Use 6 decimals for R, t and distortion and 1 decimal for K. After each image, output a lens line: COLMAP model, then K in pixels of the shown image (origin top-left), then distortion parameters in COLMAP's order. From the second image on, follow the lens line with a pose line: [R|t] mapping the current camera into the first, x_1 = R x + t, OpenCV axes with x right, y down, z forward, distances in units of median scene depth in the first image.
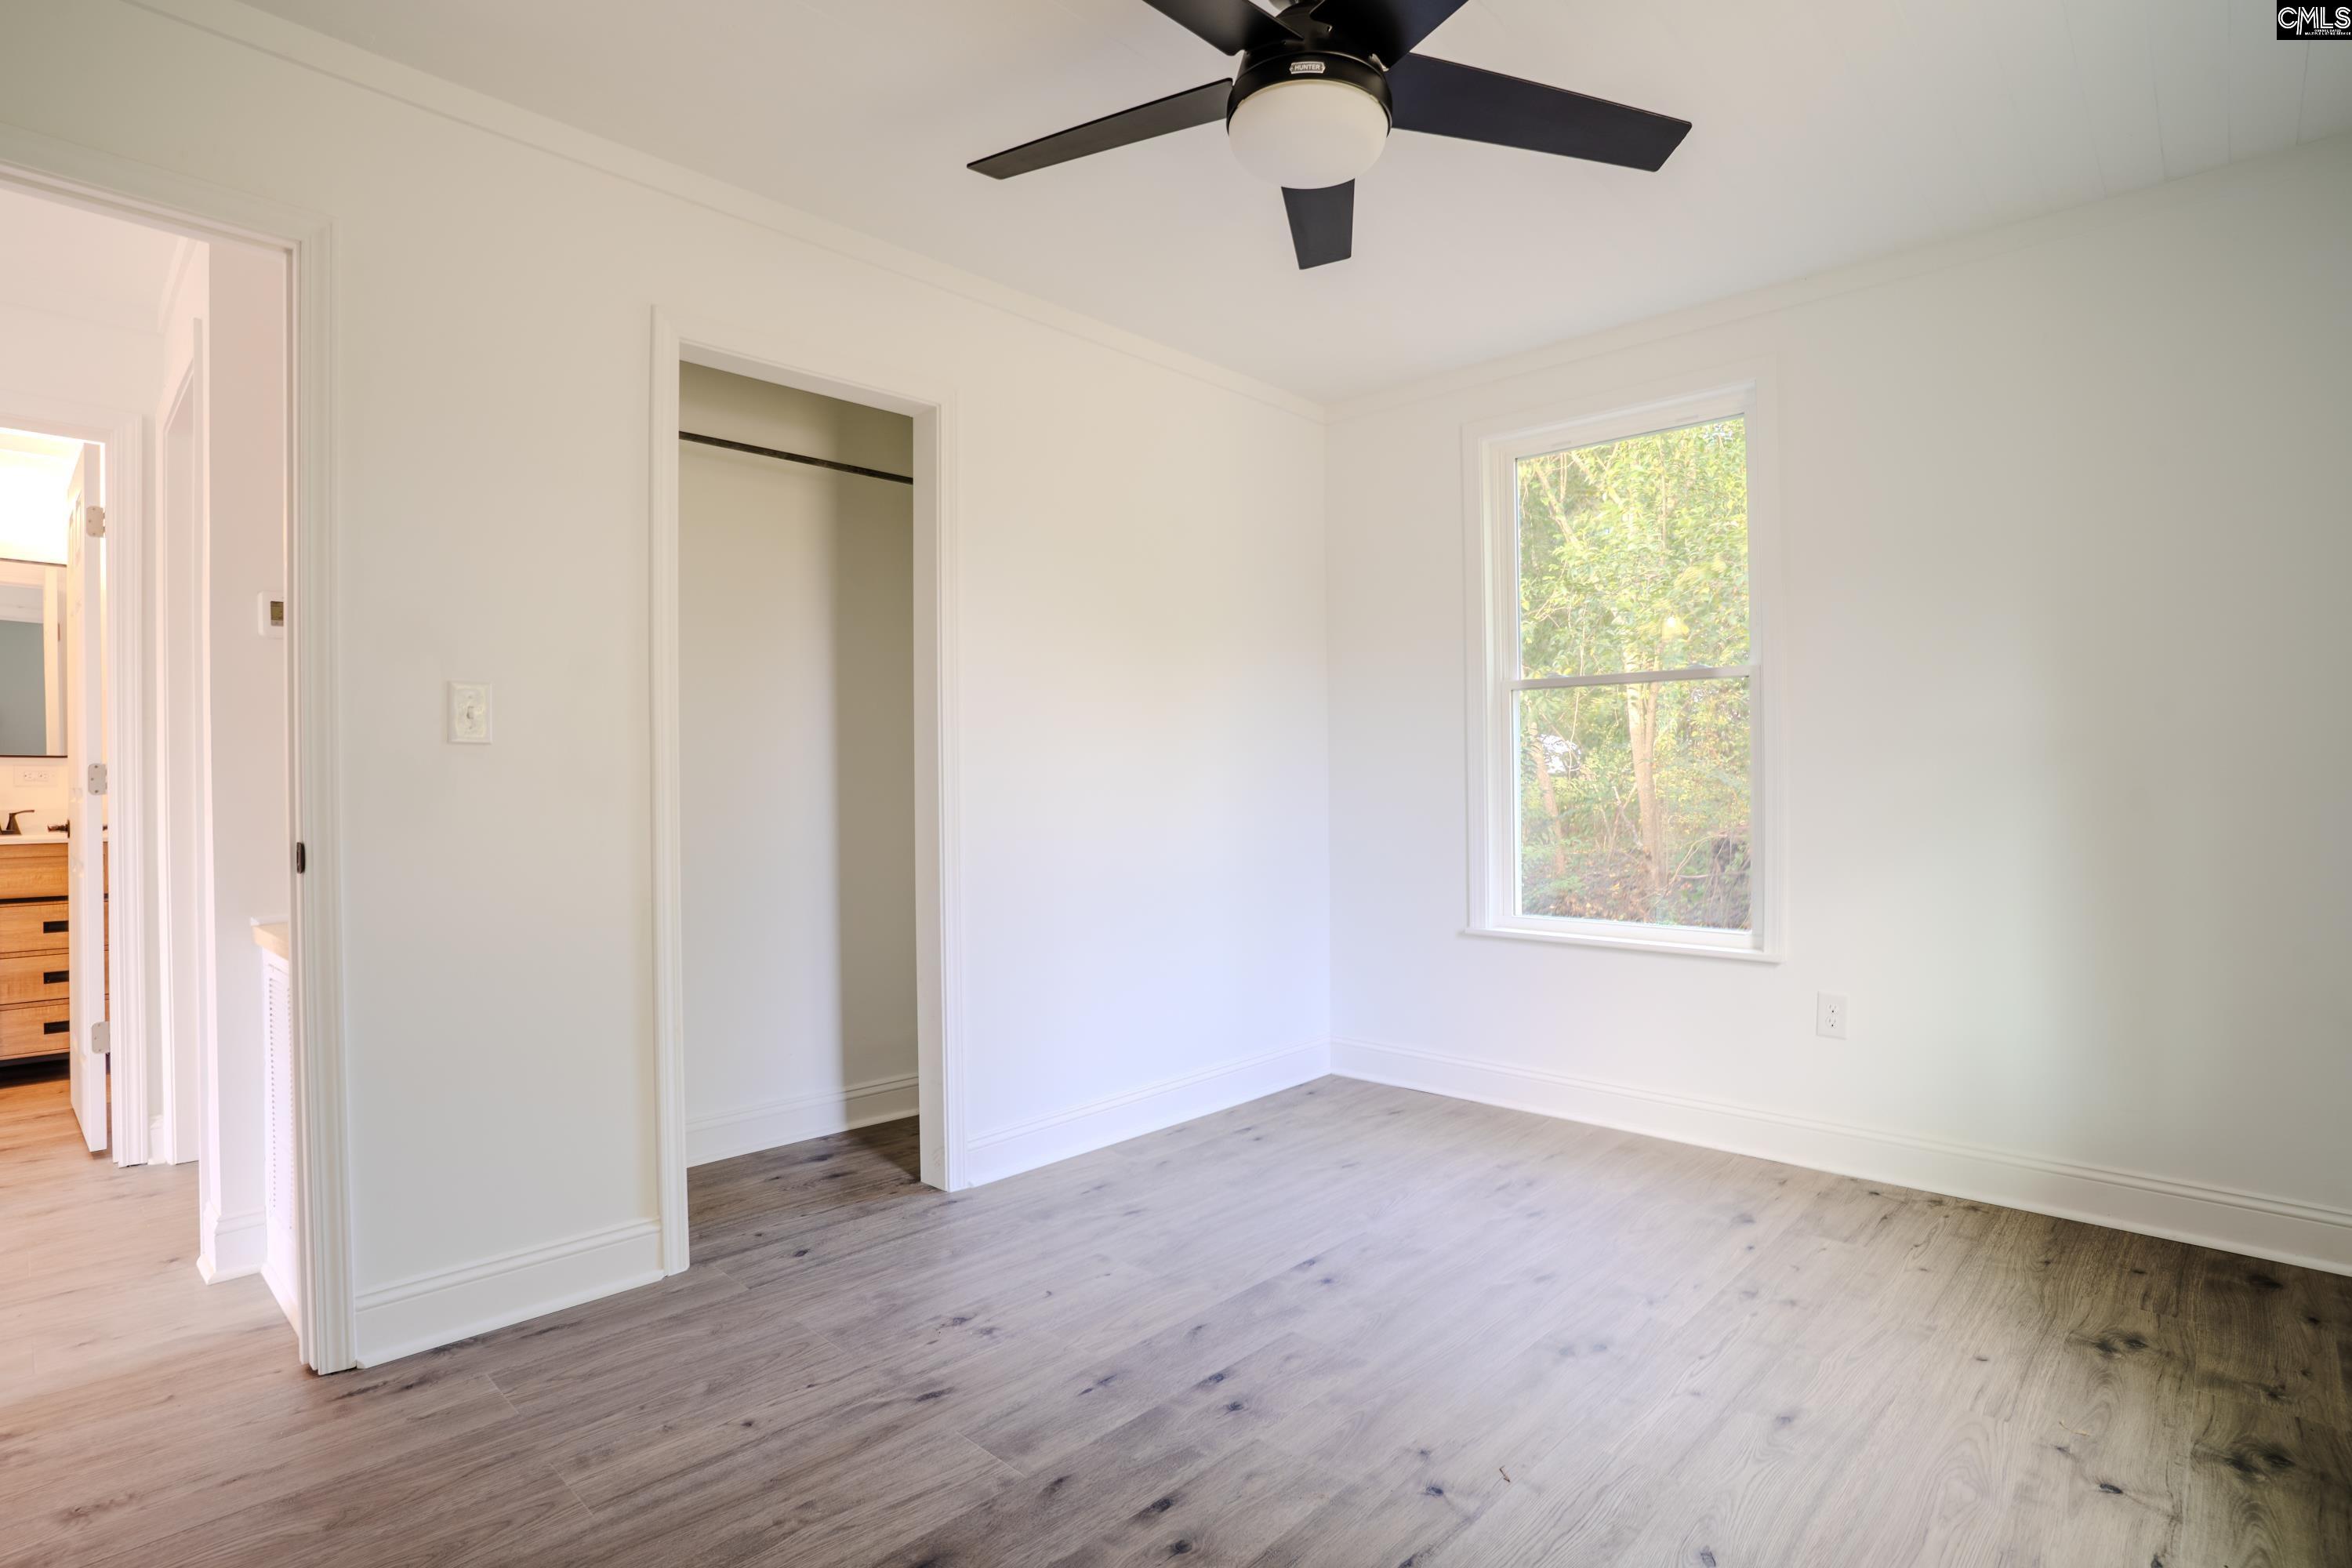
lens RADIAL K [[1163.2, 0, 1158.8], [0, 1163.2, 799.5], [0, 0, 1]] dist [-0.078890, 0.037284]
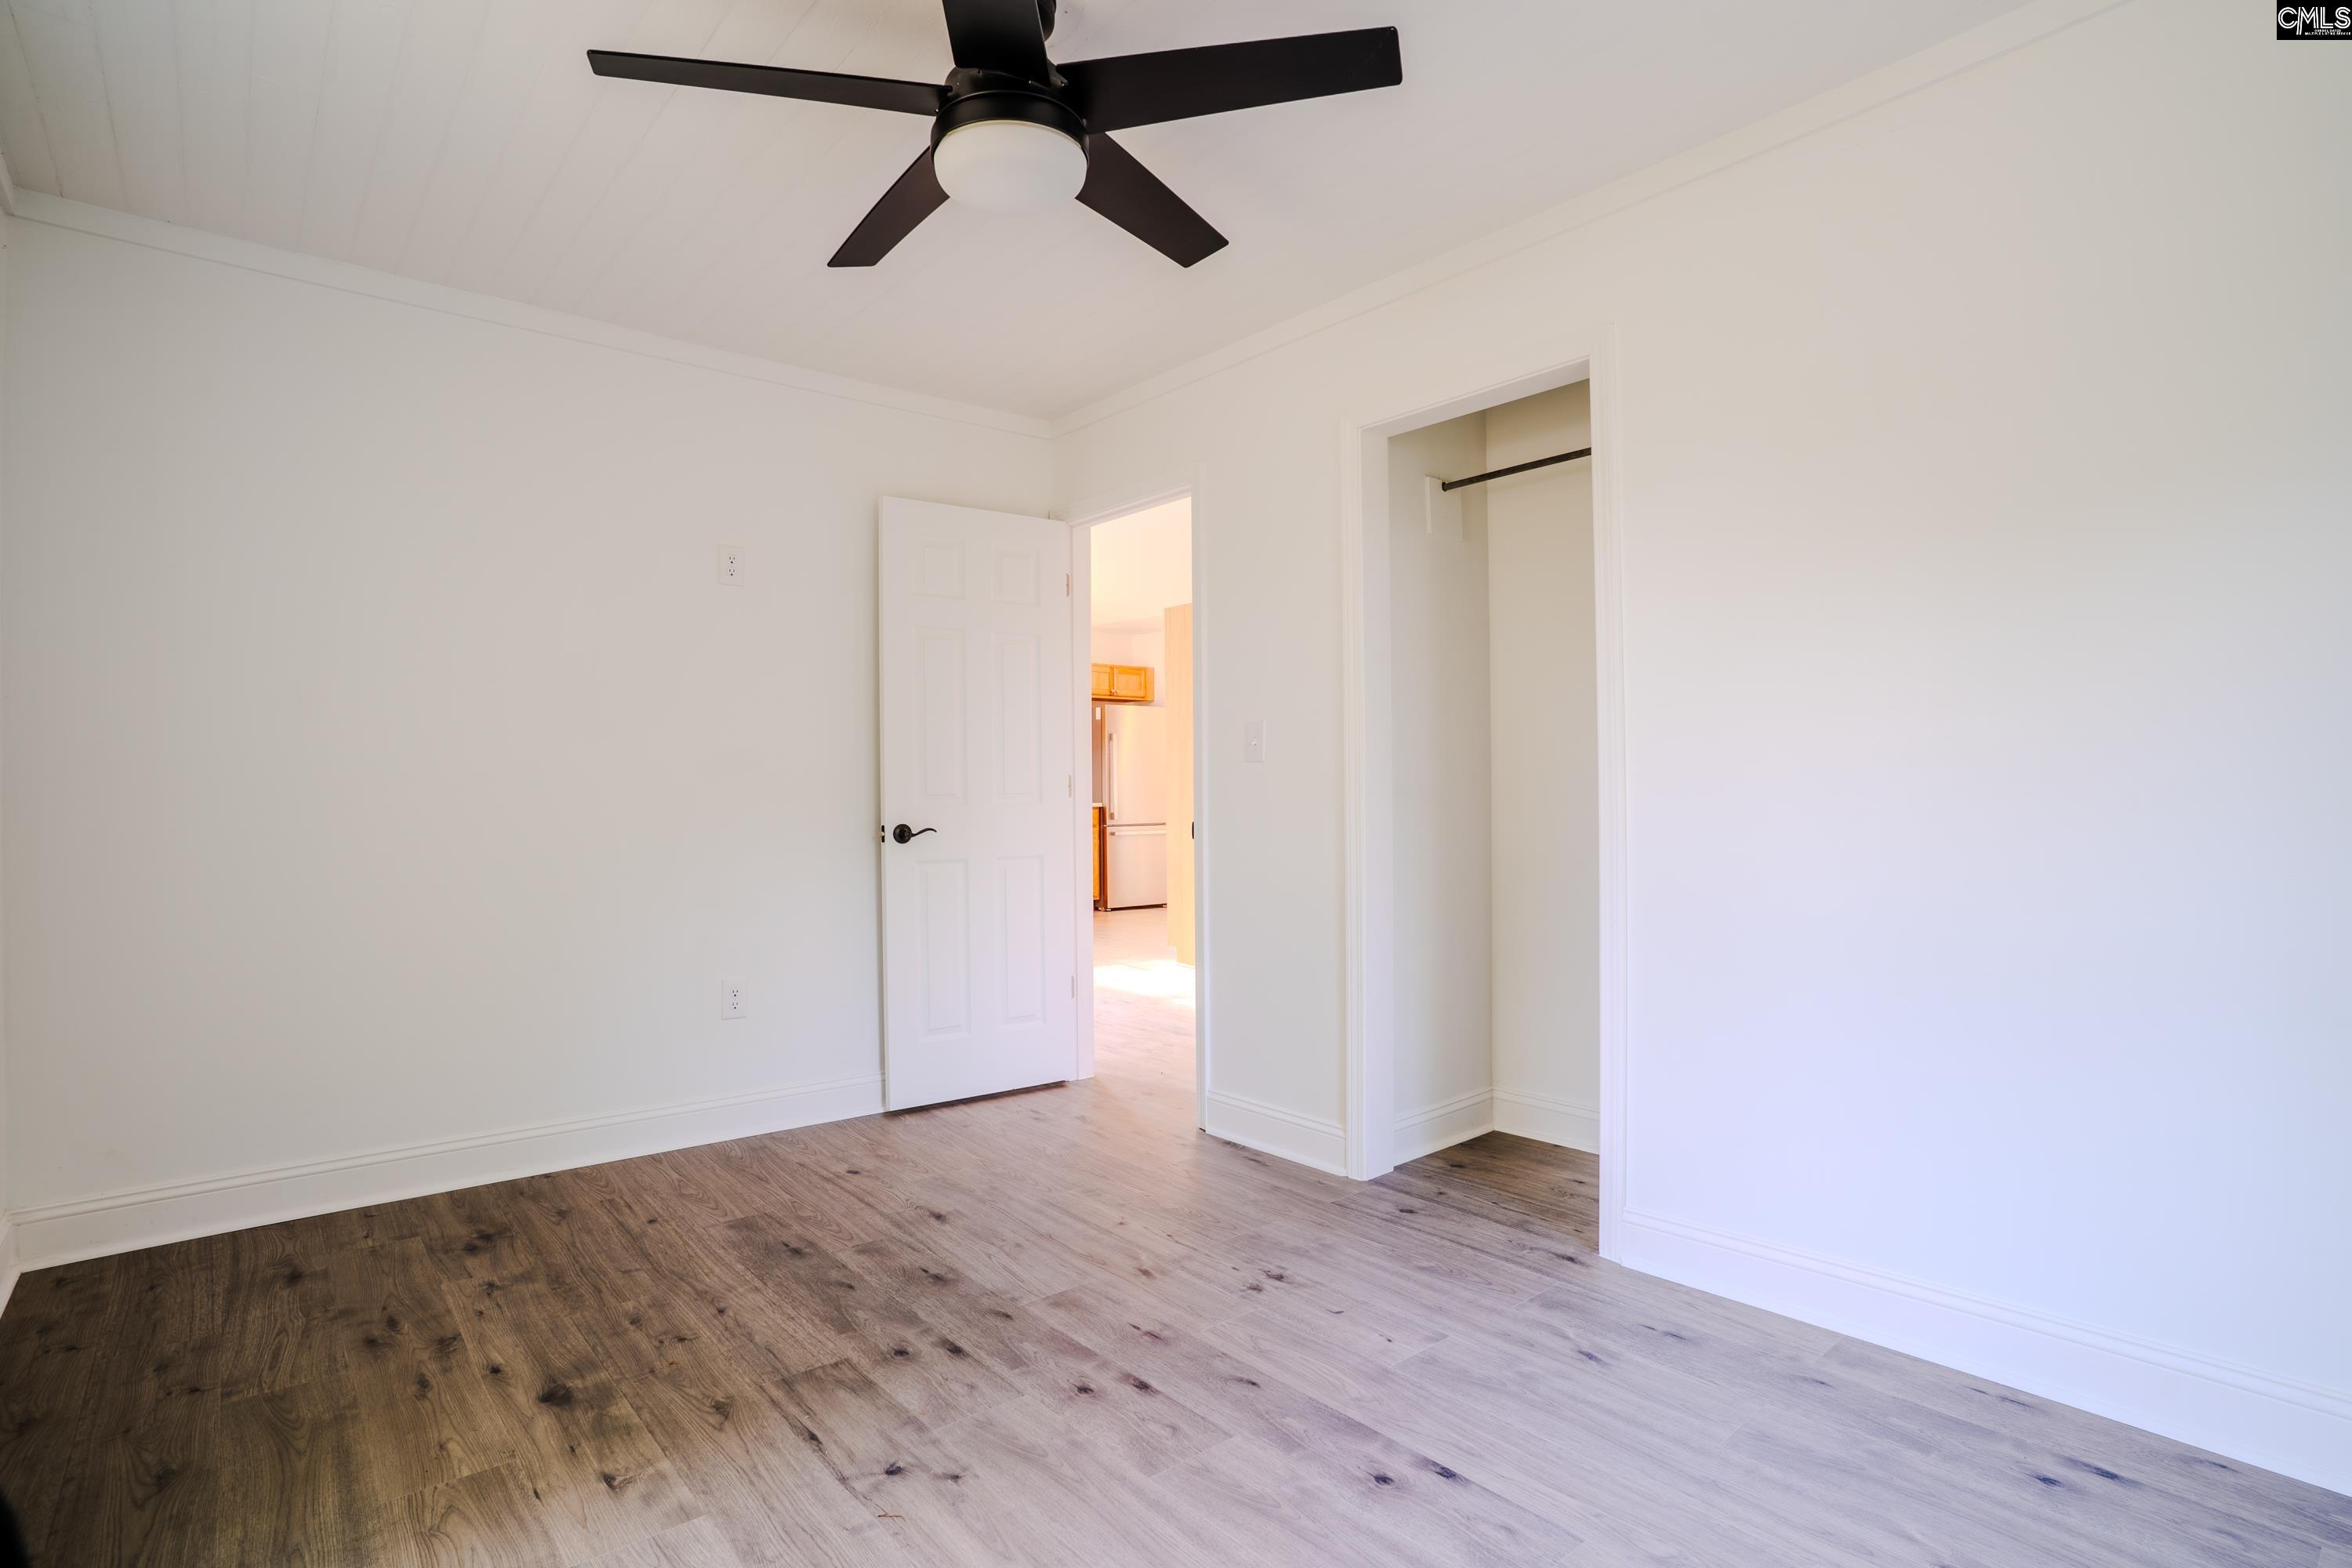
lens RADIAL K [[1164.8, 0, 1165.5], [0, 1164.8, 786.7], [0, 0, 1]] dist [-0.082463, 0.040984]
pose [[-0.105236, 0.000210, -0.994447, 0.926972], [-0.004047, 0.999992, 0.000640, -0.015202], [0.994439, 0.004091, -0.105235, 1.001240]]
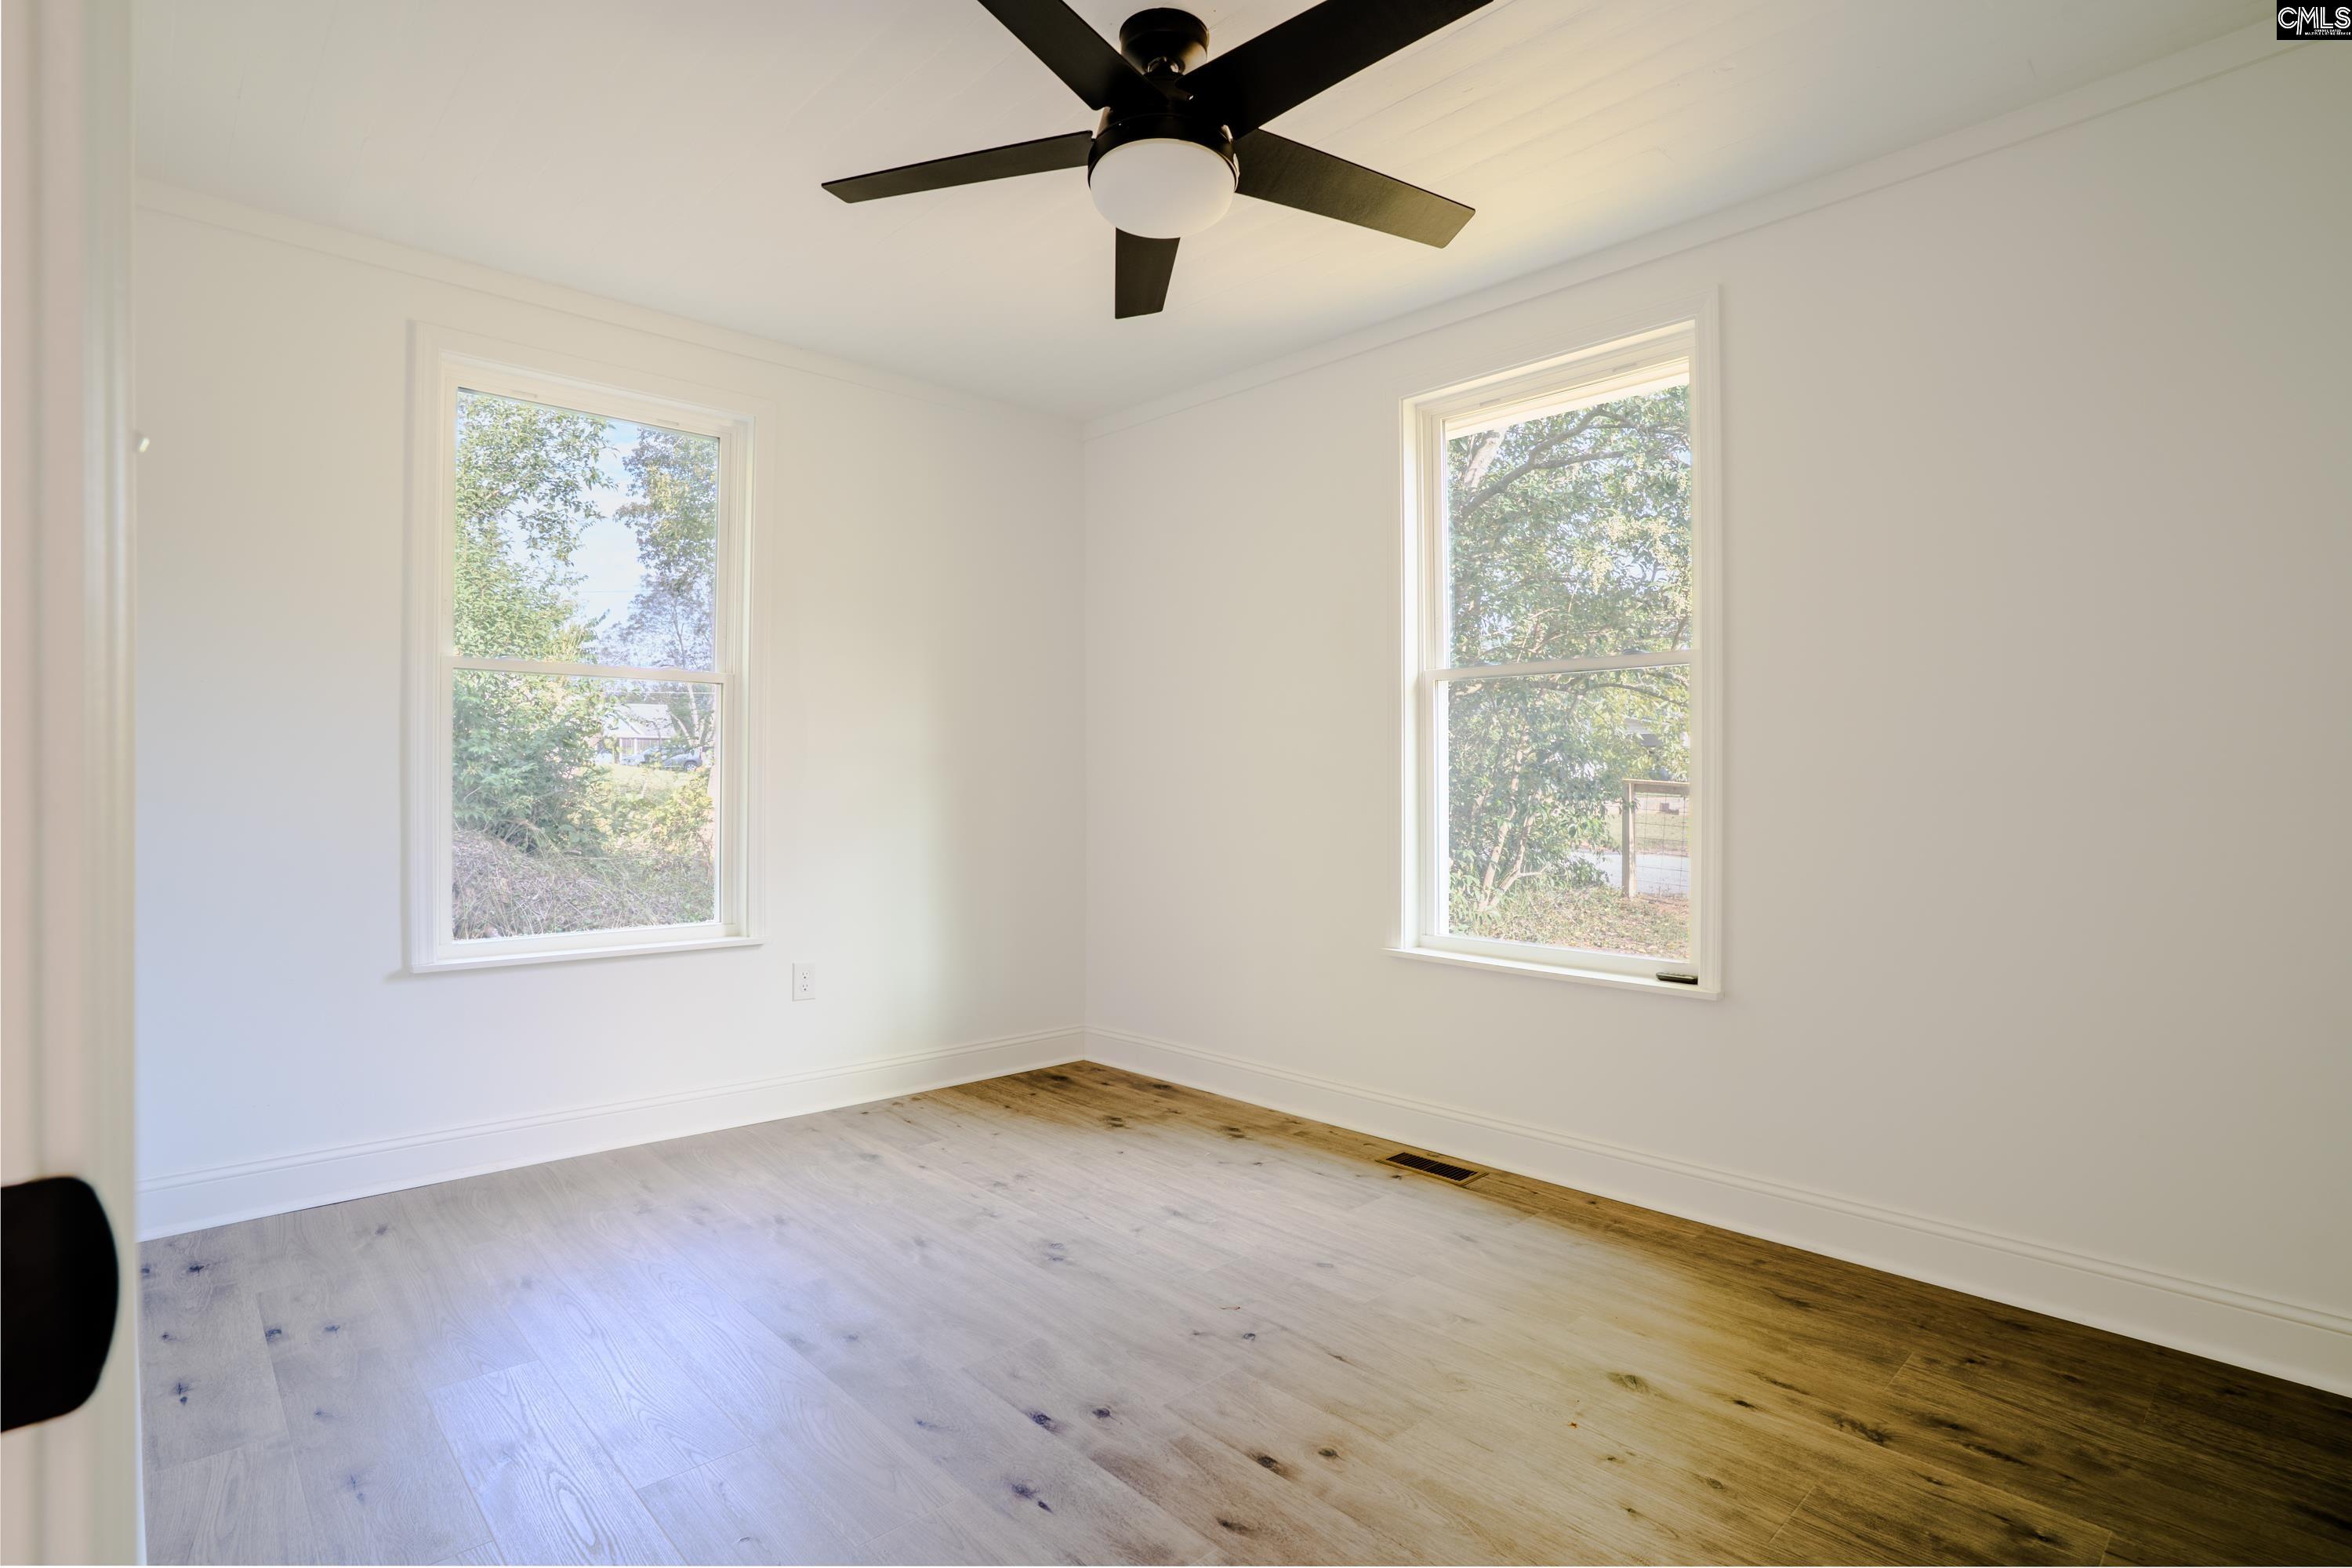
lens RADIAL K [[1164.8, 0, 1165.5], [0, 1164.8, 786.7], [0, 0, 1]] dist [-0.082463, 0.040984]
pose [[0.052730, 0.002941, 0.998604, -0.774960], [0.009153, 0.999952, -0.003428, -0.003240], [-0.998567, 0.009321, 0.052700, 0.753686]]
